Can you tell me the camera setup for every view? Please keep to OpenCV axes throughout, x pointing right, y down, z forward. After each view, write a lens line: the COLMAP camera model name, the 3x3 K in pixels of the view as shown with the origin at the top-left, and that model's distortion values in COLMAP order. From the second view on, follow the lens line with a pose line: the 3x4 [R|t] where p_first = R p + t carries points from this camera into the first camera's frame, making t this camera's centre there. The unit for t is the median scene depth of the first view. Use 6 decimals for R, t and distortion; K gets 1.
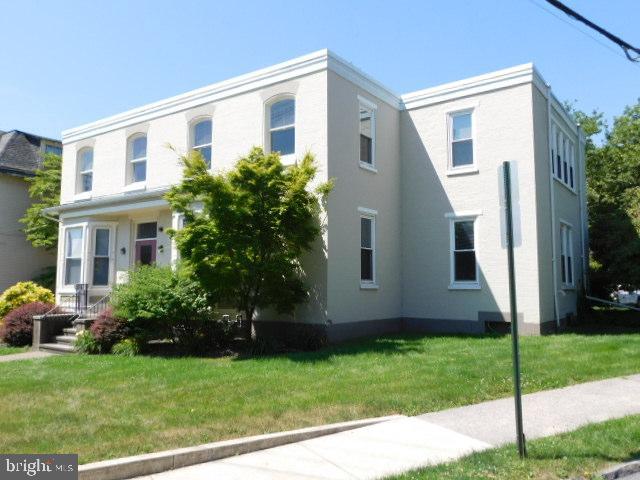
lens RADIAL K [[564.0, 0, 320.0], [0, 564.0, 240.0], [0, 0, 1]] dist [-0.053079, 0.015243]
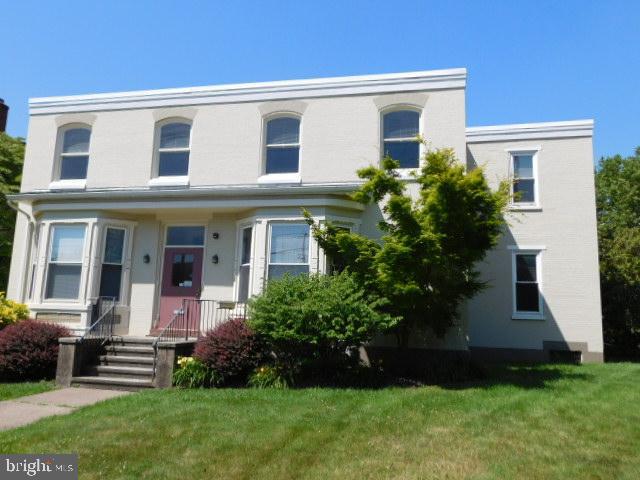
lens RADIAL K [[523.7, 0, 320.3], [0, 523.7, 243.0], [0, 0, 1]] dist [0.000736, 0.017005]
pose [[0.914427, 0.090714, 0.394454, -0.478933], [-0.062763, 0.994552, -0.083225, 0.050408], [-0.399855, 0.051346, 0.915139, 0.242704]]
